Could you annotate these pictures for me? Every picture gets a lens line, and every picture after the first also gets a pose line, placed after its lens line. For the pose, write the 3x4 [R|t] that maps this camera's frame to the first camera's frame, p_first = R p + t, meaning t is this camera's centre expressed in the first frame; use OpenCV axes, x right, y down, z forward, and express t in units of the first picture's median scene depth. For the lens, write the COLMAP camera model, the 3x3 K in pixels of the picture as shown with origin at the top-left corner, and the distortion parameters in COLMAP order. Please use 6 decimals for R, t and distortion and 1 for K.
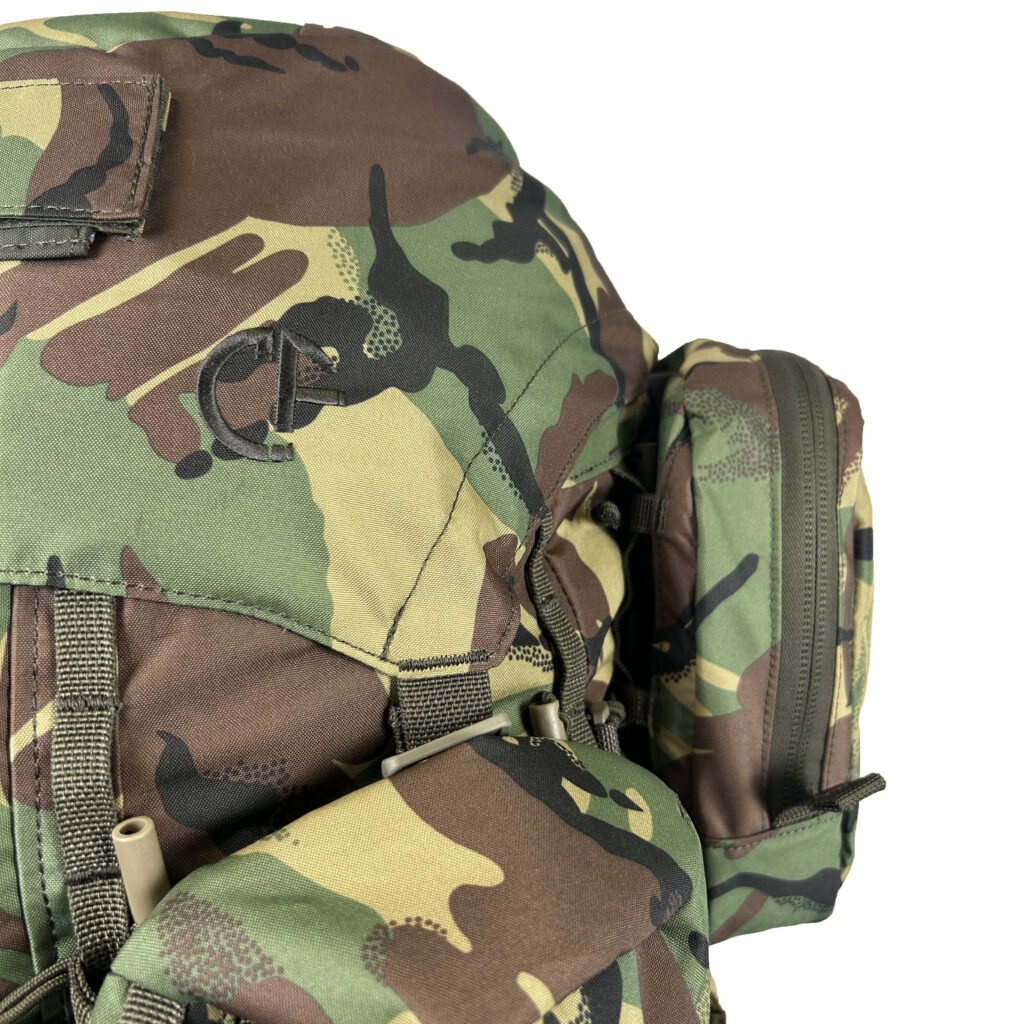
lens RADIAL K [[940.0, 0, 512.0], [0, 940.0, 512.0], [0, 0, 1]] dist [0.047669, -0.092683]
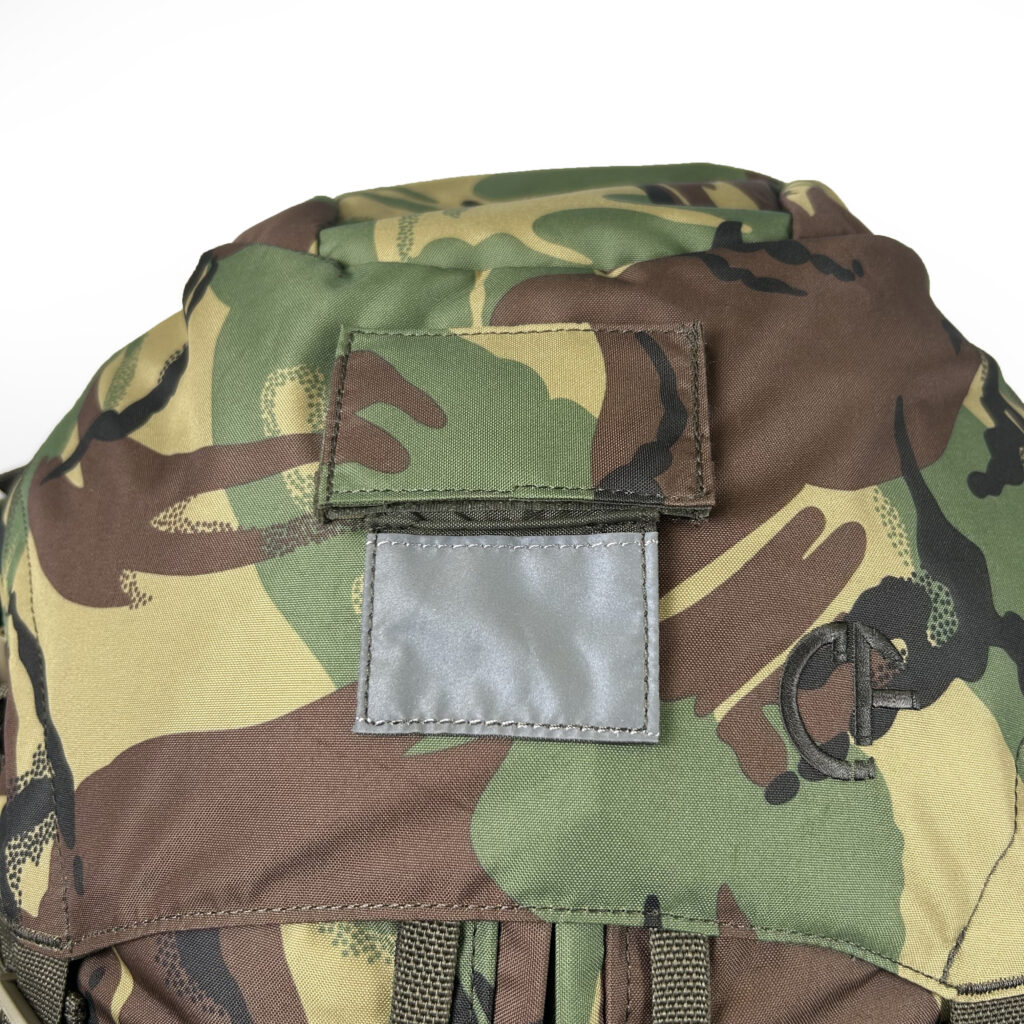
lens RADIAL K [[940.0, 0, 512.0], [0, 940.0, 512.0], [0, 0, 1]] dist [0.047669, -0.092683]
pose [[0.994525, 0.040480, -0.096345, -0.479695], [-0.038002, 0.998901, 0.027416, -0.307494], [0.097349, -0.023605, 0.994970, 0.060019]]
